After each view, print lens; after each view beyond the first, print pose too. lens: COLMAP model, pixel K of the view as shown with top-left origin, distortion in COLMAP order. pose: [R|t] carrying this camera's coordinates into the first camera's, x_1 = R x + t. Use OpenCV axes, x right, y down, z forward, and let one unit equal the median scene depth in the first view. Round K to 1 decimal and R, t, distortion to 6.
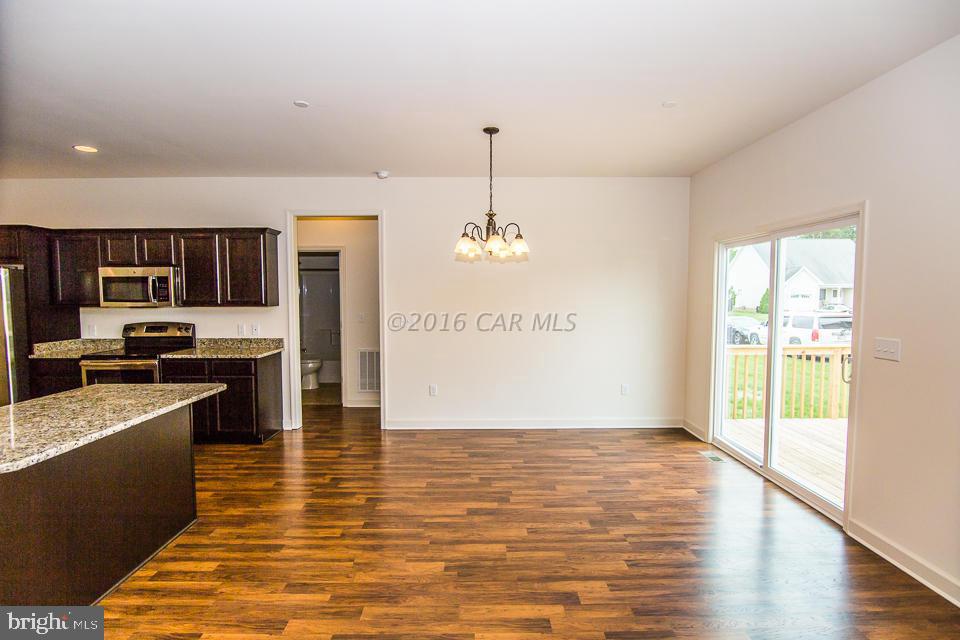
lens RADIAL K [[476.0, 0, 477.8], [0, 476.0, 321.5], [0, 0, 1]] dist [-0.017105, -0.000352]
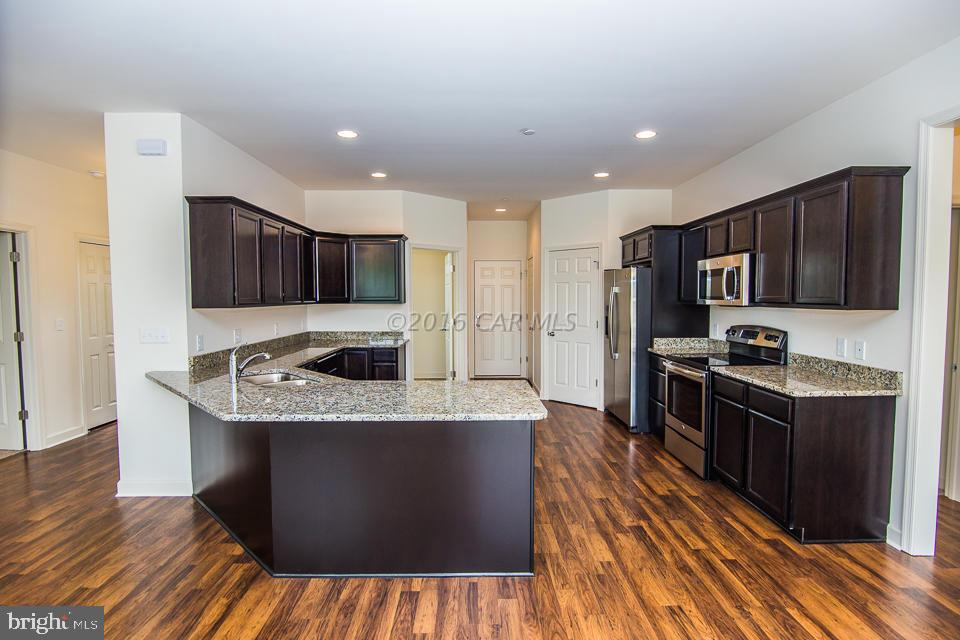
lens RADIAL K [[476.0, 0, 477.8], [0, 476.0, 321.5], [0, 0, 1]] dist [-0.017105, -0.000352]
pose [[0.002186, 0.055794, -0.998440, 0.110901], [-0.056936, 0.996830, 0.055579, -0.024948], [0.998375, 0.056726, 0.005356, 0.581987]]
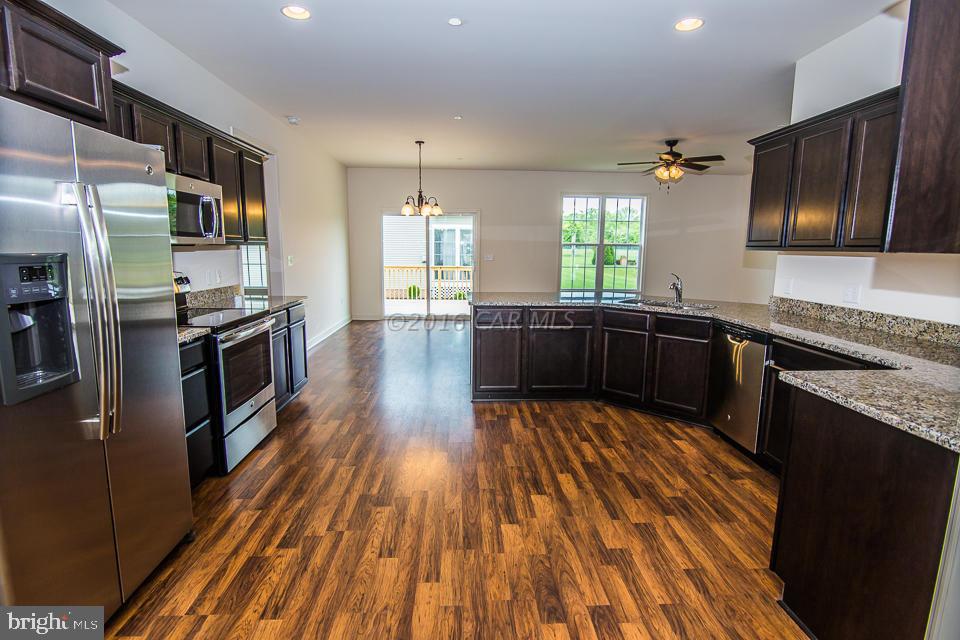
lens RADIAL K [[467.2, 0, 479.5], [0, 467.2, 321.2], [0, 0, 1]] dist [-0.018427, -0.000685]
pose [[-0.030390, -0.154995, 0.987448, -1.359849], [0.049304, 0.986469, 0.156358, -0.008485], [-0.998321, 0.053436, -0.022337, 0.657270]]
